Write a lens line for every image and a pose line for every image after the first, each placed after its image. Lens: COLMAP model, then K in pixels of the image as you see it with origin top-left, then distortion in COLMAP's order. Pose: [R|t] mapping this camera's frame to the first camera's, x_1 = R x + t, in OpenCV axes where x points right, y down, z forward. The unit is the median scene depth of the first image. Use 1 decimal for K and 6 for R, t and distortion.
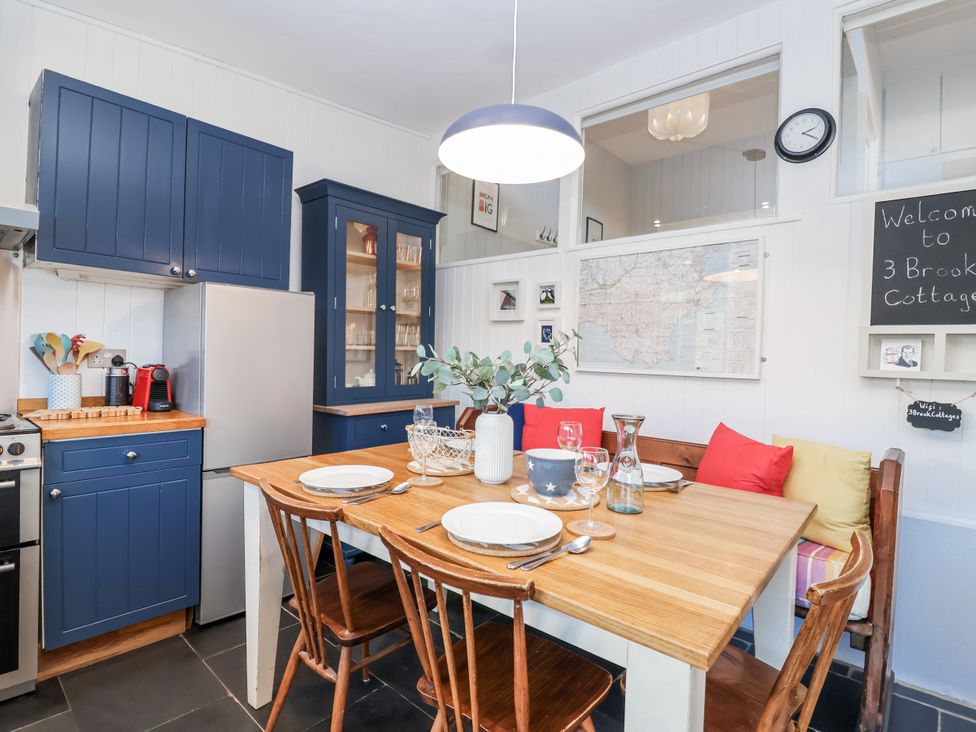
lens RADIAL K [[510.1, 0, 484.4], [0, 510.1, 362.4], [0, 0, 1]] dist [0.002870, -0.013500]
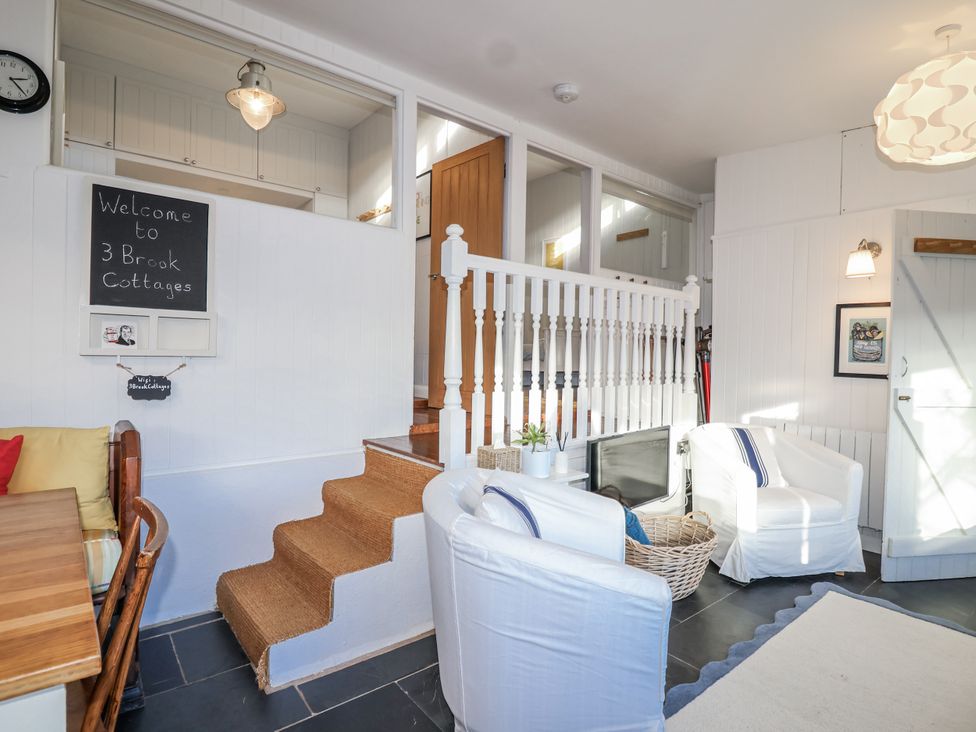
lens RADIAL K [[510.1, 0, 484.4], [0, 510.1, 362.4], [0, 0, 1]] dist [0.002870, -0.013500]
pose [[0.165744, -0.038577, 0.985414, -0.113036], [-0.000758, 0.999229, 0.039246, 0.002053], [-0.986169, -0.007252, 0.165587, 0.055428]]
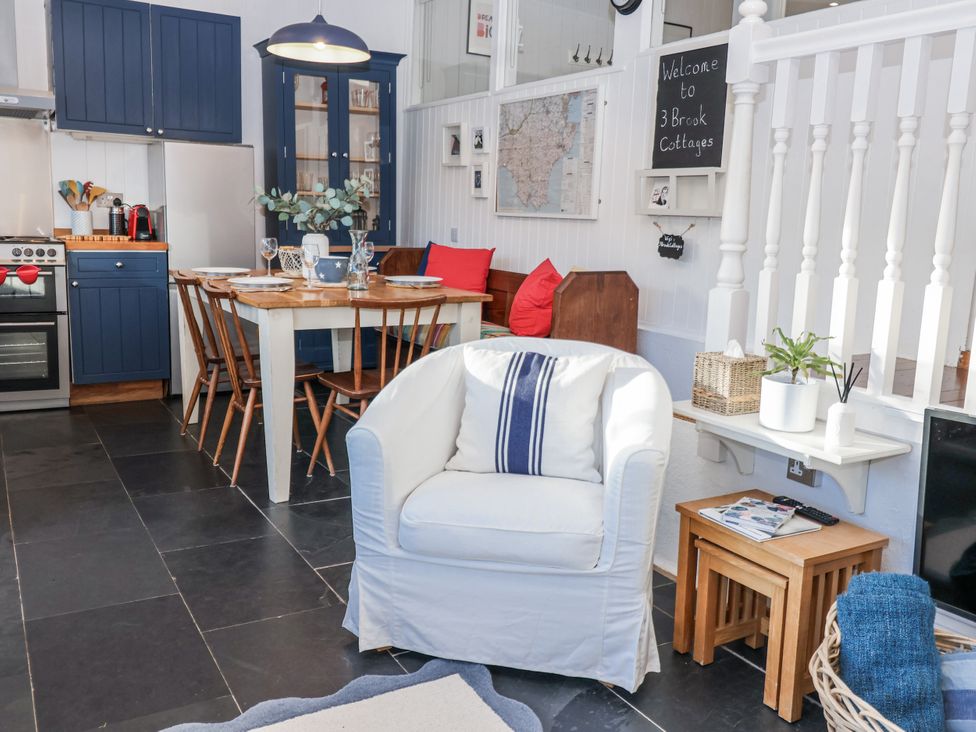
lens RADIAL K [[806.8, 0, 445.6], [0, 806.8, 349.3], [0, 0, 1]] dist [0.006825, 0.012410]
pose [[0.950928, 0.057811, -0.303965, 0.890652], [-0.012622, 0.988820, 0.148577, 0.063338], [0.309156, -0.137449, 0.941026, -0.899111]]
